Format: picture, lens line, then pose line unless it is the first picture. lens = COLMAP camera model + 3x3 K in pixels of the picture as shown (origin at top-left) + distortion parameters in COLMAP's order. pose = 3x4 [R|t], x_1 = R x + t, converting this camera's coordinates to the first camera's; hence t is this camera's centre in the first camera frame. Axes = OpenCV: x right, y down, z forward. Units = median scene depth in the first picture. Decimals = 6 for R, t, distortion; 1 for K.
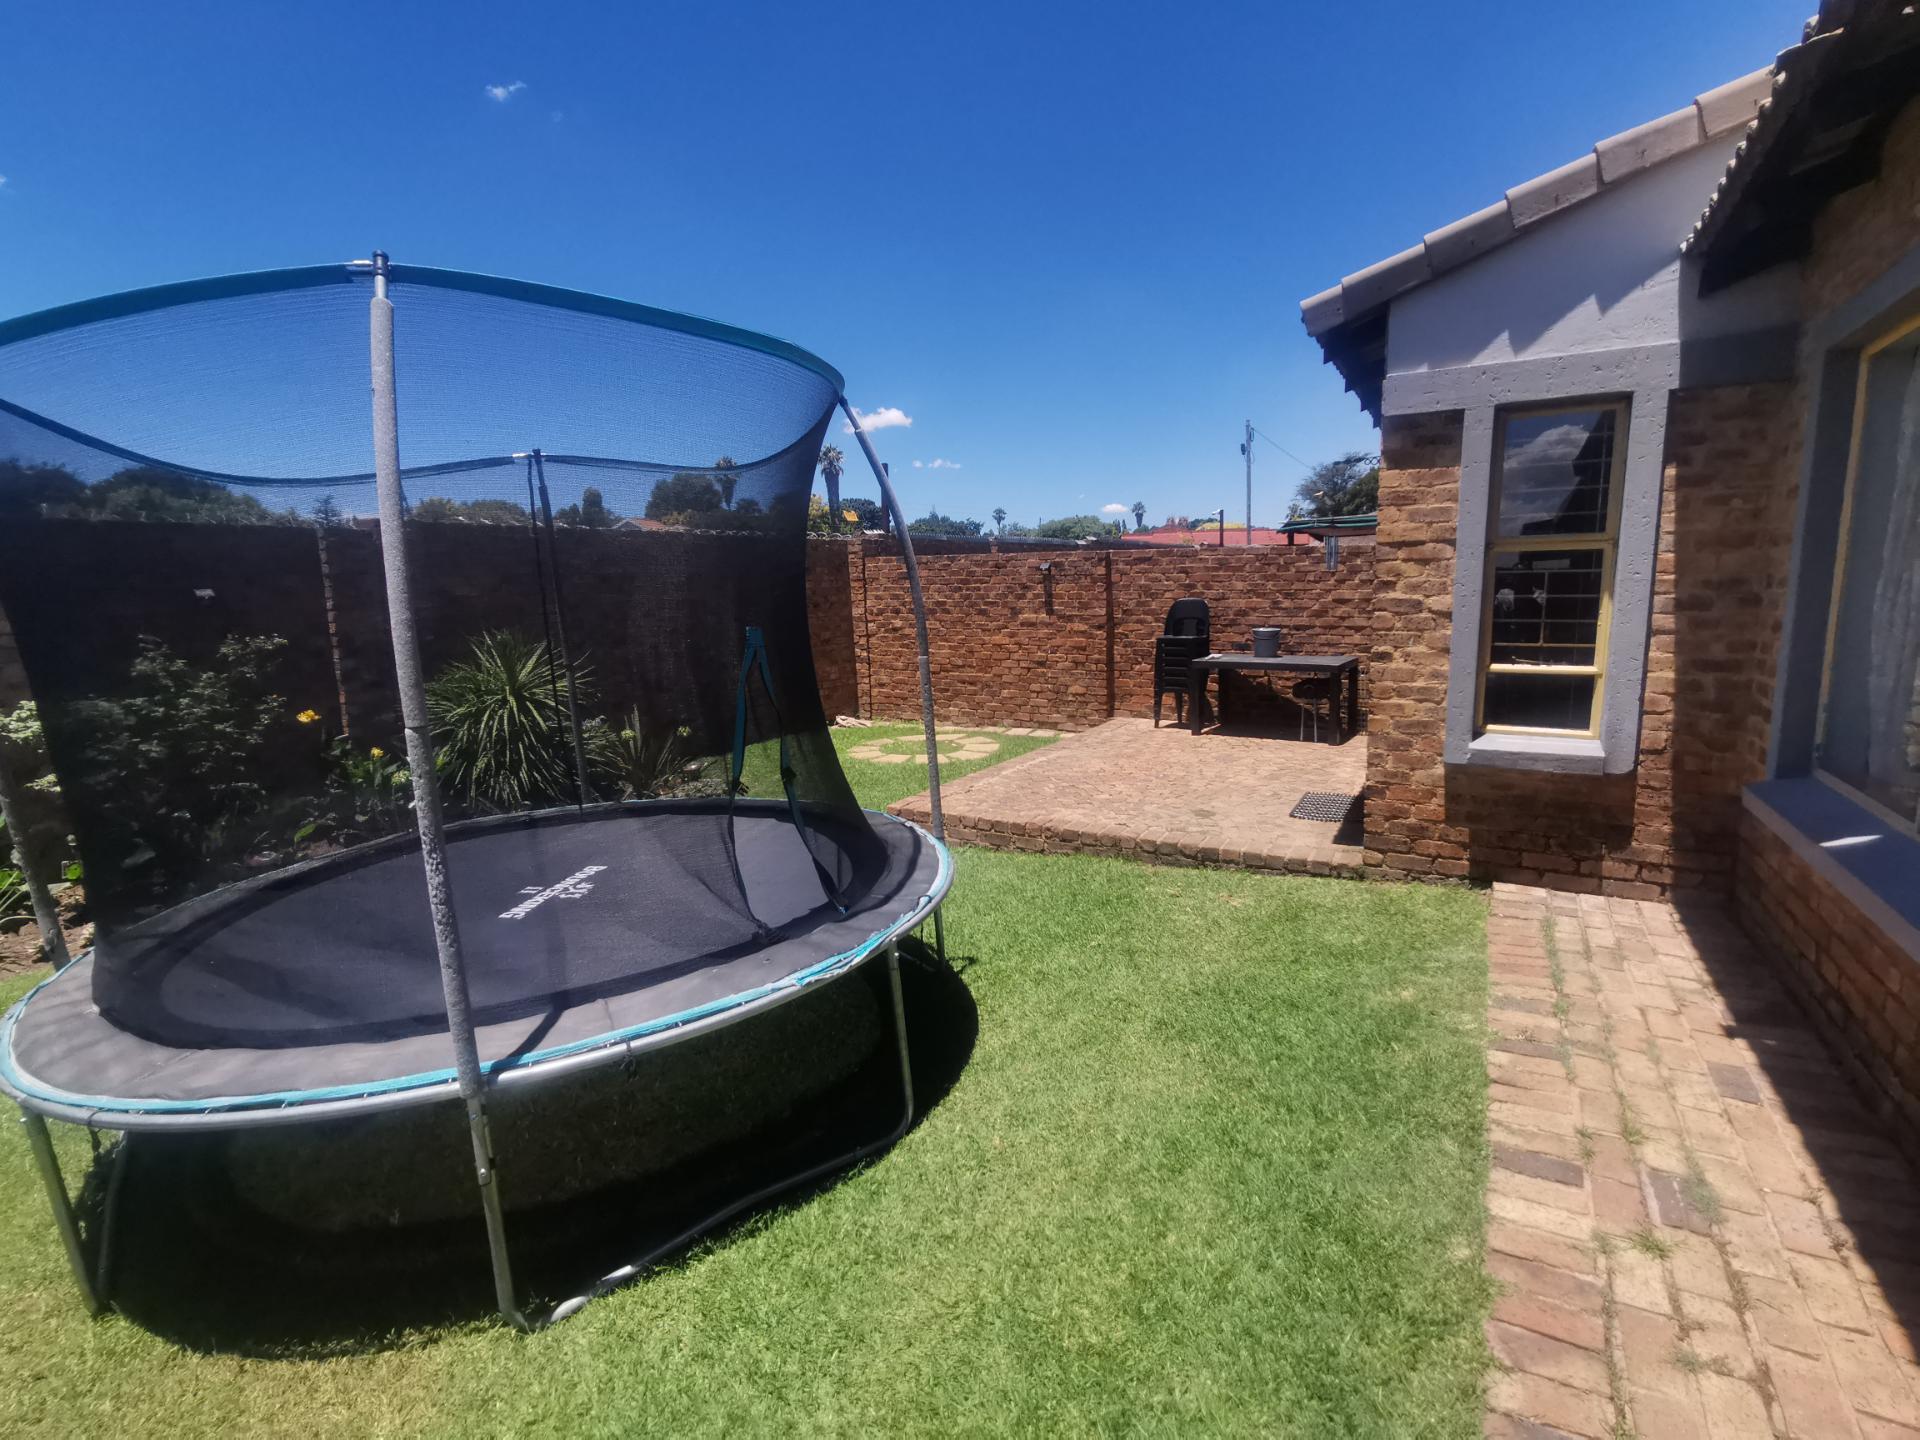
lens RADIAL K [[917.2, 0, 955.7], [0, 917.2, 720.2], [0, 0, 1]] dist [-0.029966, 0.024127]
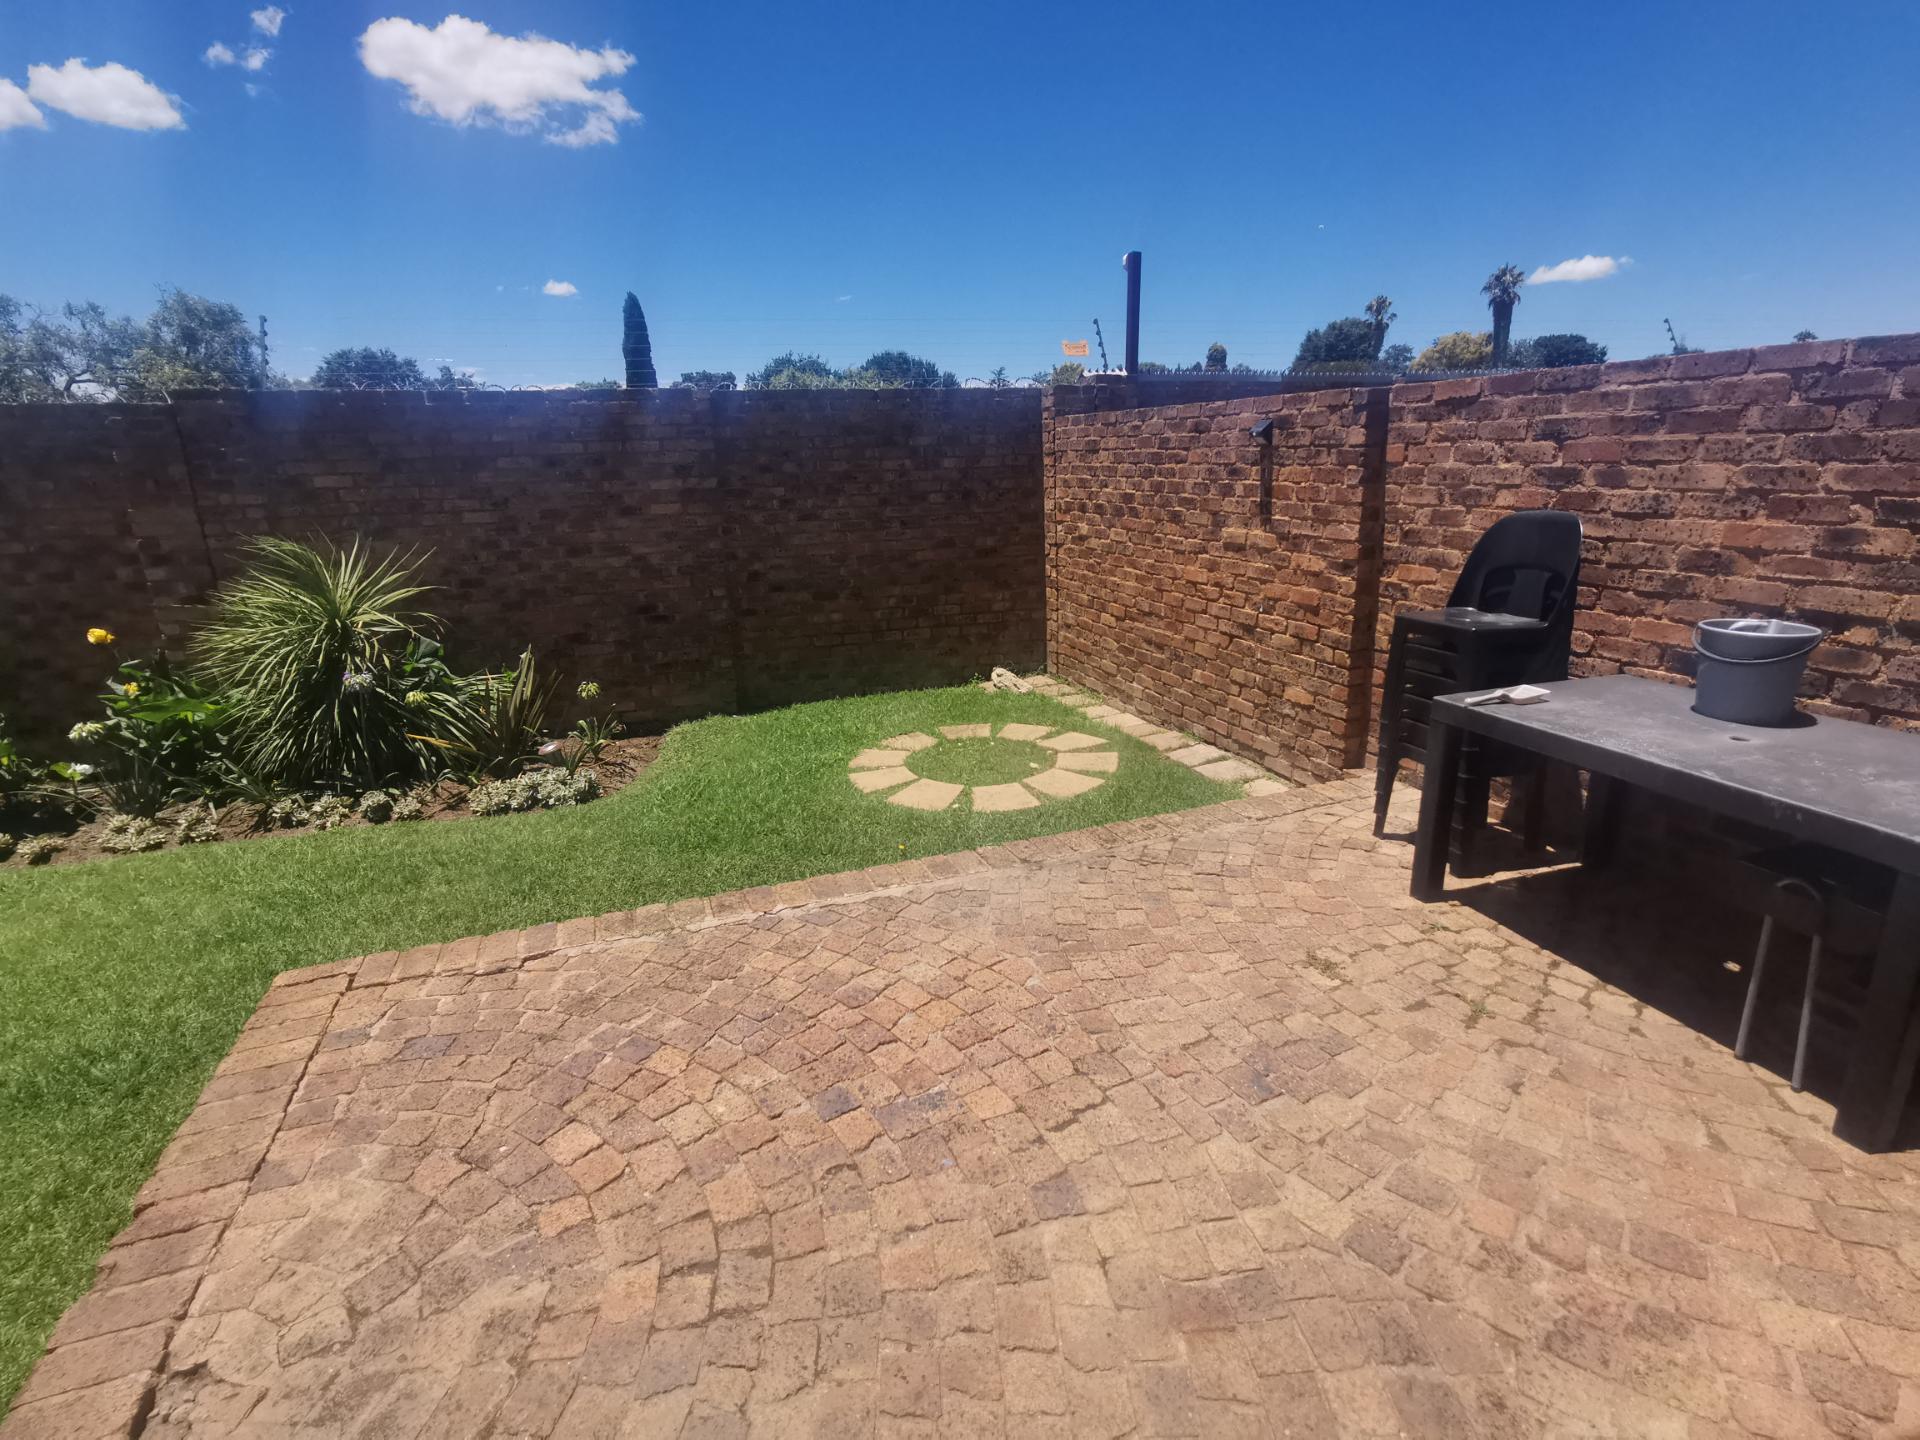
lens RADIAL K [[921.5, 0, 953.3], [0, 921.5, 711.3], [0, 0, 1]] dist [-0.037289, 0.037368]
pose [[0.781555, 0.162944, -0.602180, 0.276842], [-0.080955, 0.983614, 0.161087, -0.086312], [0.618562, -0.077149, 0.781940, 0.517383]]
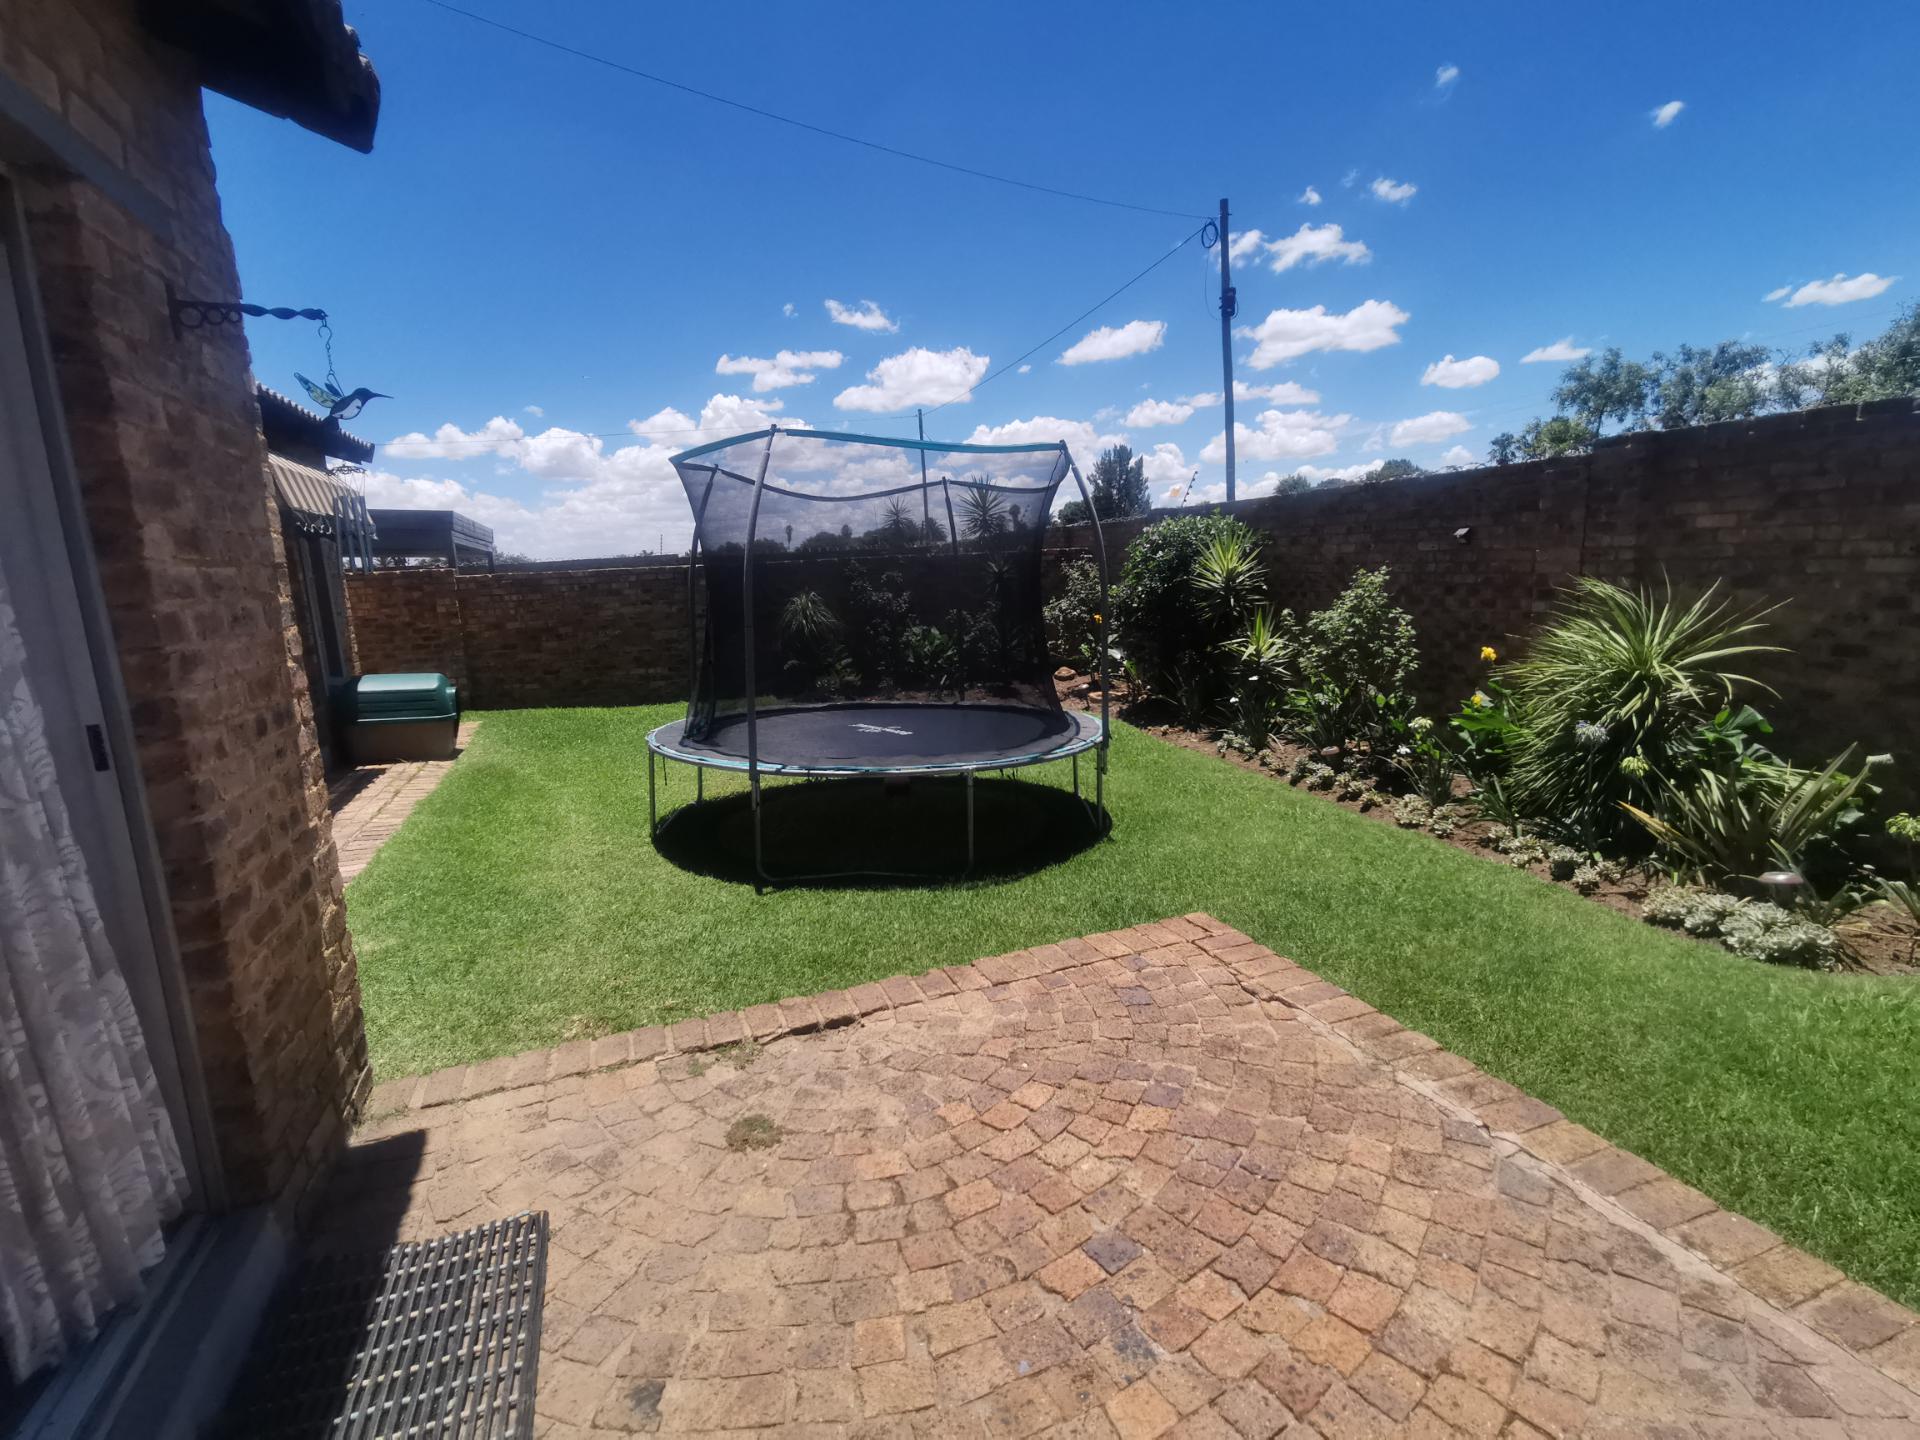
lens RADIAL K [[917.2, 0, 955.7], [0, 917.2, 720.2], [0, 0, 1]] dist [-0.029966, 0.024127]
pose [[-0.622034, 0.184651, -0.760906, 0.283518], [-0.058408, 0.958145, 0.280263, -0.115122], [0.780808, 0.218776, -0.585214, 0.723314]]
